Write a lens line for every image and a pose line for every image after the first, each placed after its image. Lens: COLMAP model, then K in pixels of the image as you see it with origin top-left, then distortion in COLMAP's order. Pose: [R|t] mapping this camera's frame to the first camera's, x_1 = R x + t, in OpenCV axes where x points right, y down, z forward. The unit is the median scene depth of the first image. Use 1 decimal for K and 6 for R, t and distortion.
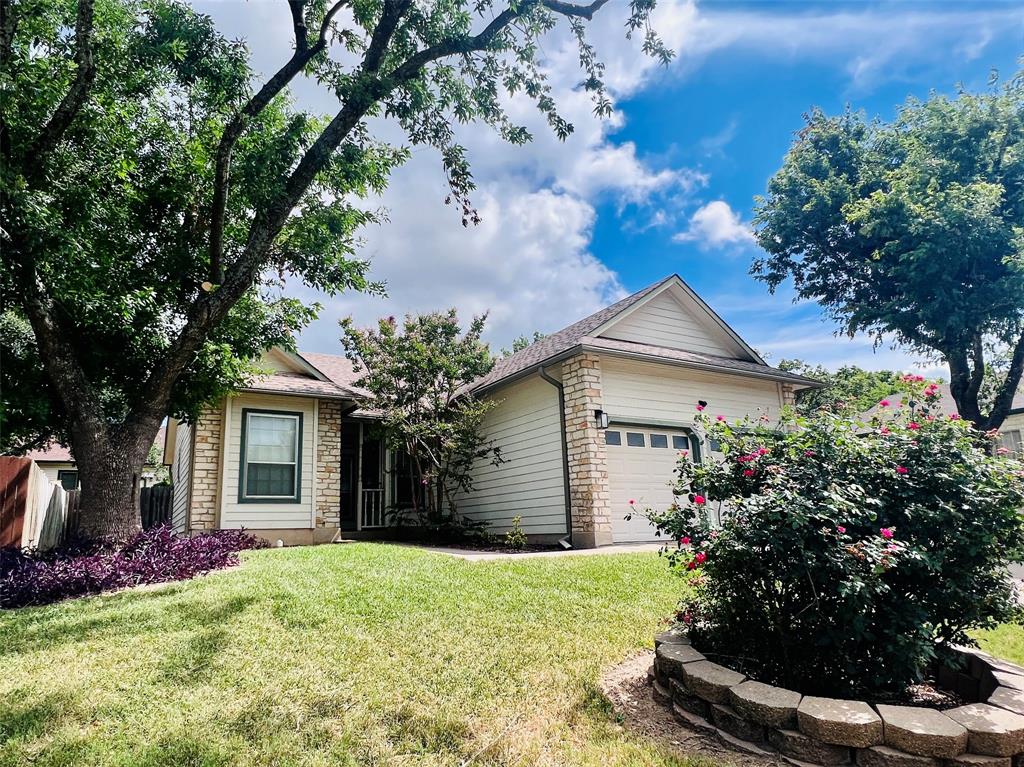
lens RADIAL K [[597.1, 0, 456.0], [0, 597.1, 402.8], [0, 0, 1]] dist [-0.004287, 0.001295]
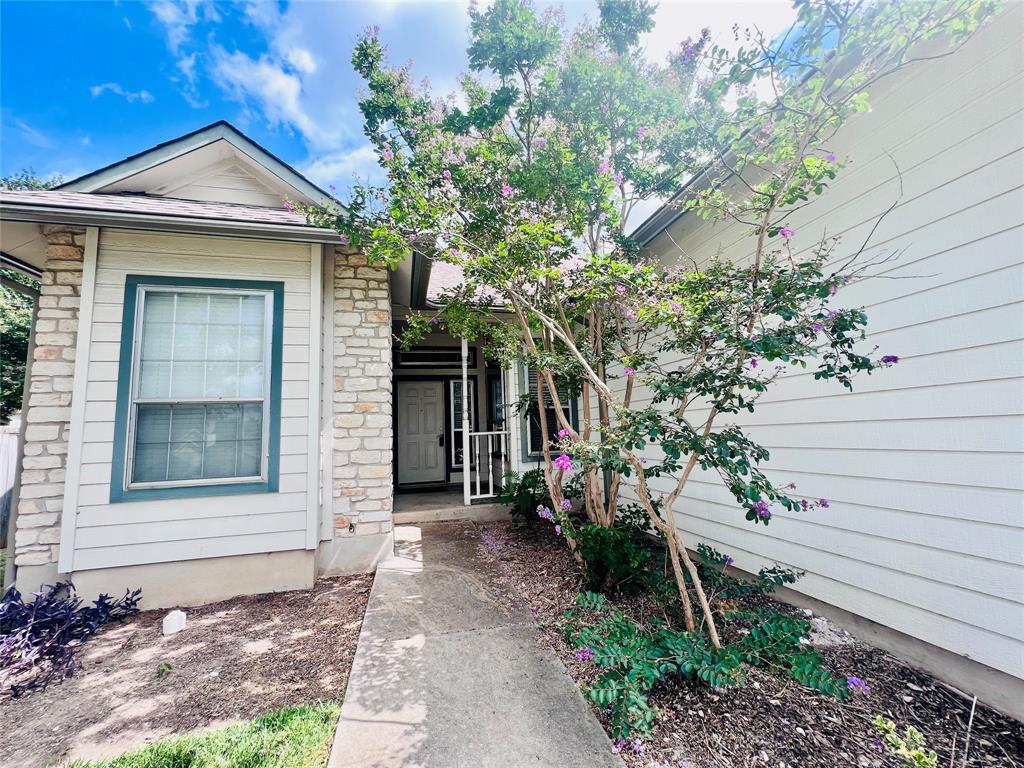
lens RADIAL K [[410.9, 0, 508.5], [0, 410.9, 382.7], [0, 0, 1]] dist [-0.000652, -0.000043]
pose [[0.971821, -0.043001, -0.231763, -0.032907], [0.065519, 0.993753, 0.090351, 0.082328], [0.226430, -0.102989, 0.968567, 0.831239]]
